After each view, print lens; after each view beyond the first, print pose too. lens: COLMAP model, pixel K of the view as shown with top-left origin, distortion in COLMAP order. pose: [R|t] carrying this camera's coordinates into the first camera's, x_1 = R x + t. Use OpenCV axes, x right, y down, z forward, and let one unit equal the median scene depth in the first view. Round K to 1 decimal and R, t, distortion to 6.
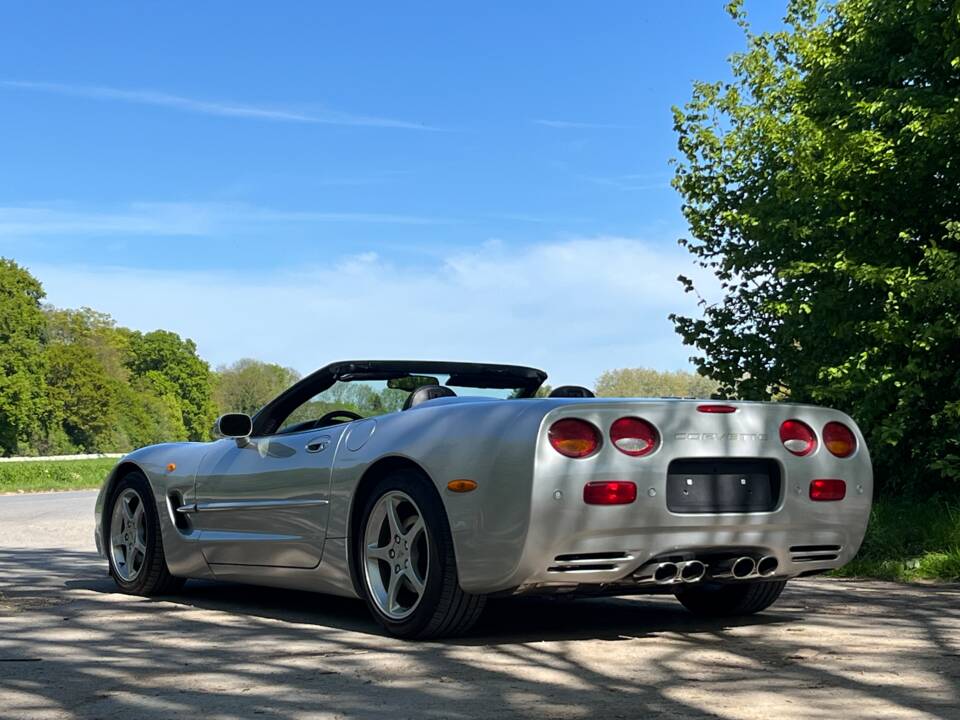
lens RADIAL K [[1780.9, 0, 430.8], [0, 1780.9, 363.0], [0, 0, 1]] dist [0.172580, -0.383916]
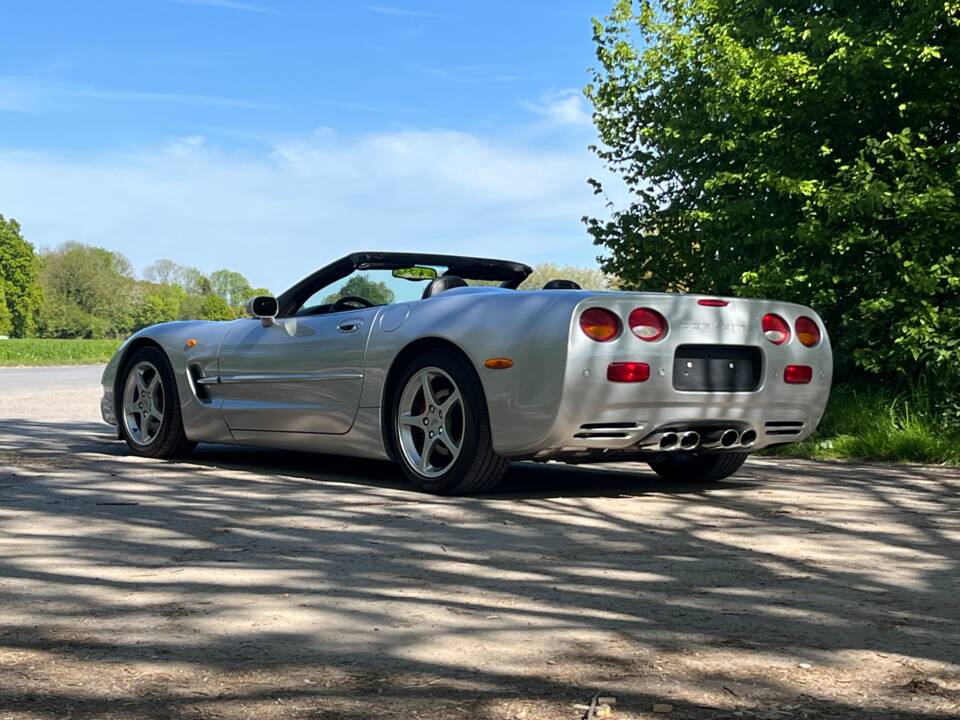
lens RADIAL K [[1780.9, 0, 430.8], [0, 1780.9, 363.0], [0, 0, 1]] dist [0.172580, -0.383916]
pose [[0.995440, 0.024359, 0.092230, -0.120542], [-0.029896, 0.997802, 0.059144, 0.001228], [-0.090587, -0.061631, 0.993980, -0.133677]]
